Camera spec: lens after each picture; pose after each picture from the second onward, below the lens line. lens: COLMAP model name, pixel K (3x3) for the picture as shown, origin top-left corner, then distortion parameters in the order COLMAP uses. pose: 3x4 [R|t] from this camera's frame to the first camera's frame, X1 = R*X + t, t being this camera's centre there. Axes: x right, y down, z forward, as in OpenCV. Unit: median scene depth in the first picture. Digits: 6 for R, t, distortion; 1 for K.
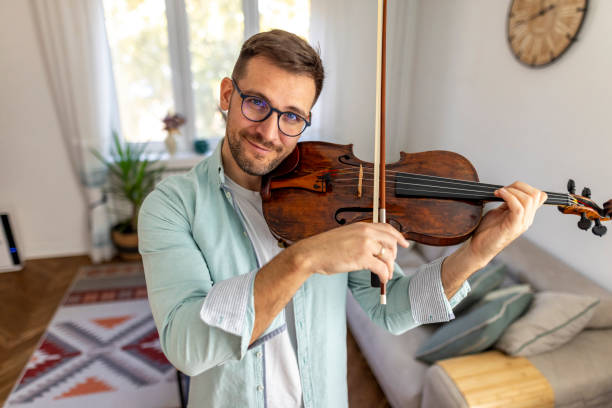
lens RADIAL K [[437.0, 0, 313.0], [0, 437.0, 207.4], [0, 0, 1]] dist [0.007544, 0.003455]
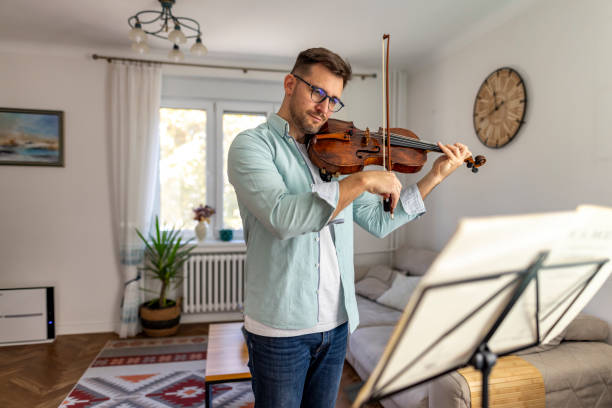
lens RADIAL K [[437.0, 0, 309.0], [0, 437.0, 203.7], [0, 0, 1]] dist [0.007544, 0.003455]
pose [[0.999671, -0.009975, -0.023632, -0.015783], [0.001475, 0.942124, -0.335262, 0.266643], [0.025609, 0.335117, 0.941828, -0.160919]]
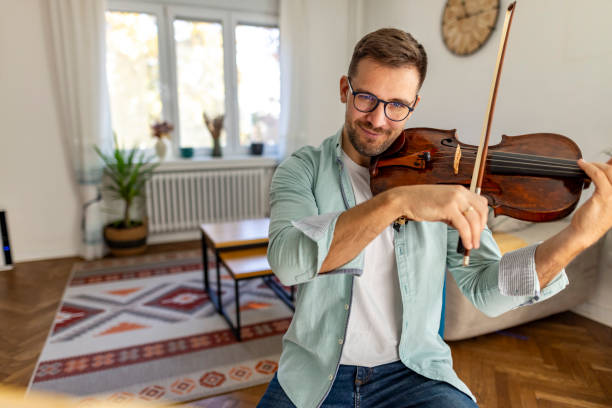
lens RADIAL K [[437.0, 0, 302.4], [0, 437.0, 206.7], [0, 0, 1]] dist [0.007544, 0.003455]
pose [[0.986768, -0.052873, 0.153278, -0.226957], [0.079757, 0.981343, -0.174941, 0.337785], [-0.141169, 0.184851, 0.972575, -0.148039]]
